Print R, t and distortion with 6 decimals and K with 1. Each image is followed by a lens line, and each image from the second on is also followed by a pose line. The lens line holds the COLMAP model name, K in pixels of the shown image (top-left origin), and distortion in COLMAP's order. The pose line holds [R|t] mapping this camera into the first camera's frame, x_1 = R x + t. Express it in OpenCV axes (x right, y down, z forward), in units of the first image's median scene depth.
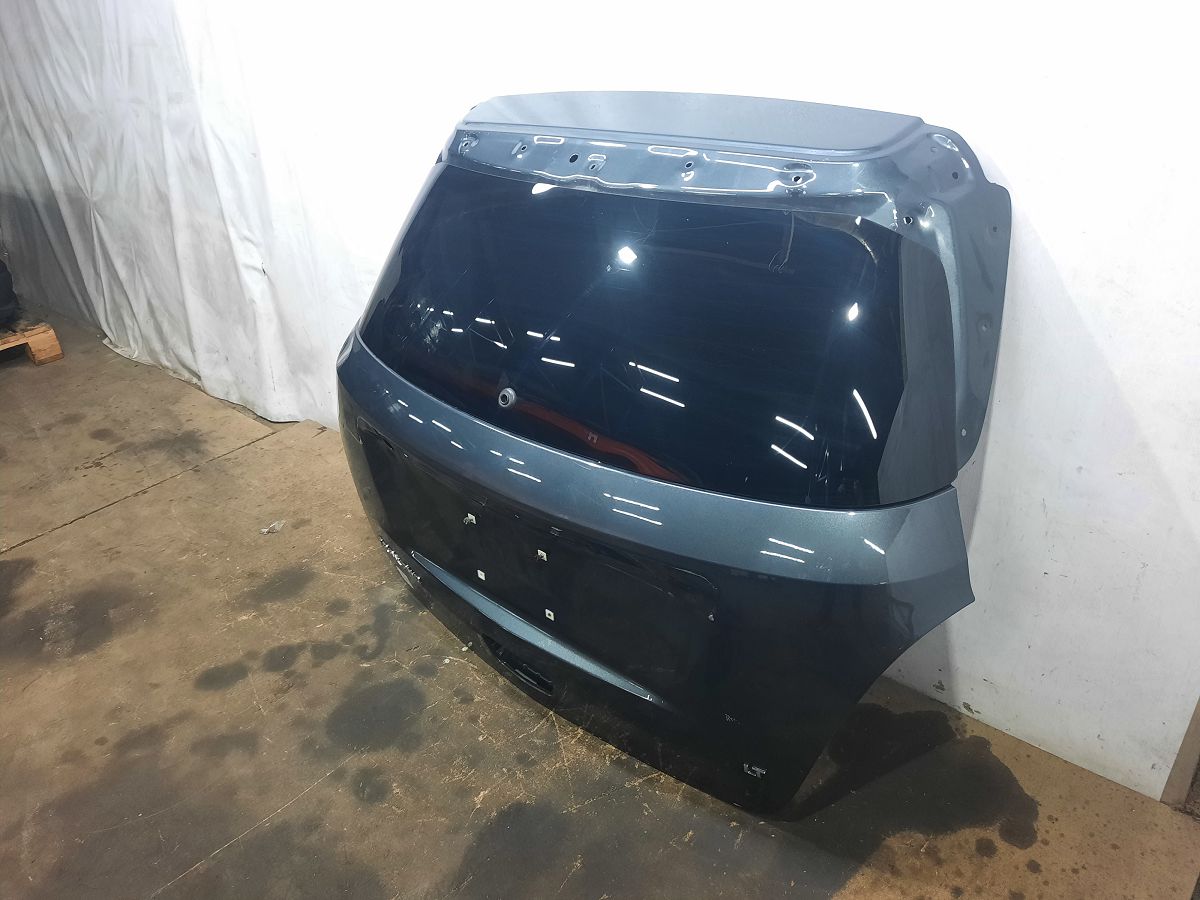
lens RADIAL K [[874.4, 0, 603.5], [0, 874.4, 456.7], [0, 0, 1]] dist [0.055000, -0.062985]
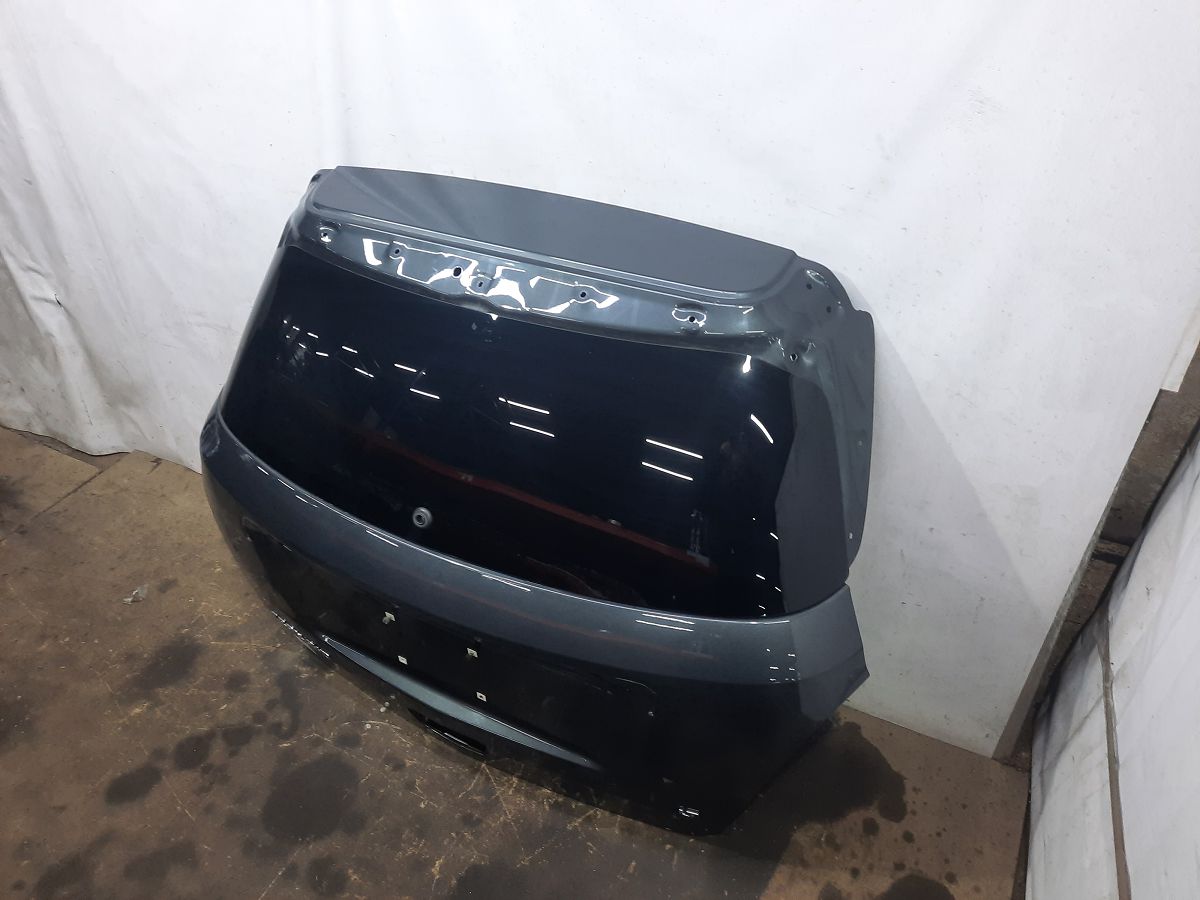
lens RADIAL K [[864.9, 0, 602.6], [0, 864.9, 453.4], [0, 0, 1]] dist [0.047330, -0.039116]
pose [[0.968517, -0.130215, 0.212175, -0.086472], [0.097639, 0.982696, 0.157404, -0.217341], [-0.229000, -0.131732, 0.964472, -0.010694]]
